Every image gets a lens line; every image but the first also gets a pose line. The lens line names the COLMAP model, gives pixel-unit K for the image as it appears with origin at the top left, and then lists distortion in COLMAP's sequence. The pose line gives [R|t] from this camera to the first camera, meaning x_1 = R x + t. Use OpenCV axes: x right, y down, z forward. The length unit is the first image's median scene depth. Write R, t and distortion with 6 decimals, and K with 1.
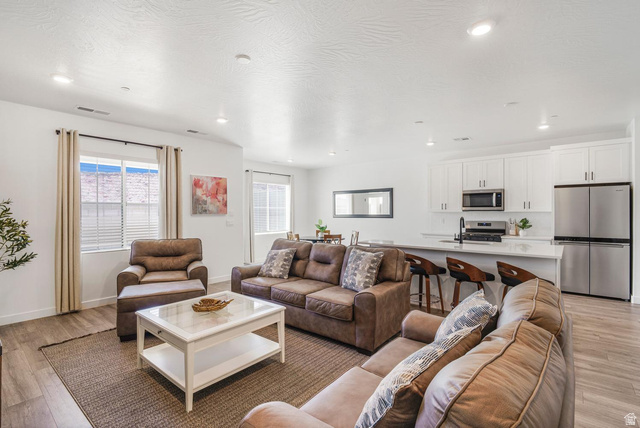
lens RADIAL K [[303.6, 0, 320.1], [0, 303.6, 215.0], [0, 0, 1]] dist [-0.003382, -0.001428]
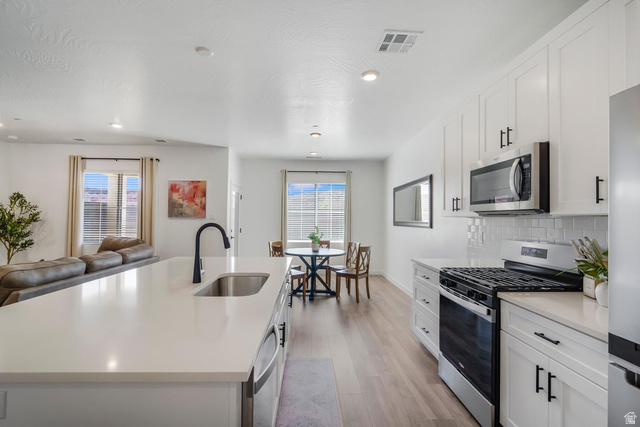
lens RADIAL K [[303.6, 0, 323.4], [0, 303.6, 211.0], [0, 0, 1]] dist [-0.003382, -0.001428]
pose [[0.670752, -0.009430, -0.741622, 0.708881], [-0.018628, 0.999390, -0.029554, -0.001478], [0.741448, 0.033638, 0.670167, 0.649245]]
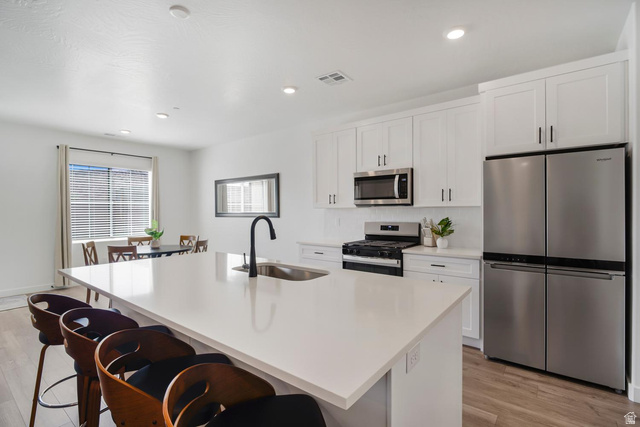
lens RADIAL K [[303.6, 0, 323.3], [0, 303.6, 213.5], [0, 0, 1]] dist [-0.003382, -0.001428]
pose [[0.999609, -0.002949, 0.027808, 0.434653], [0.002925, 0.999995, 0.000916, 0.001440], [-0.027811, -0.000835, 0.999613, 0.435513]]
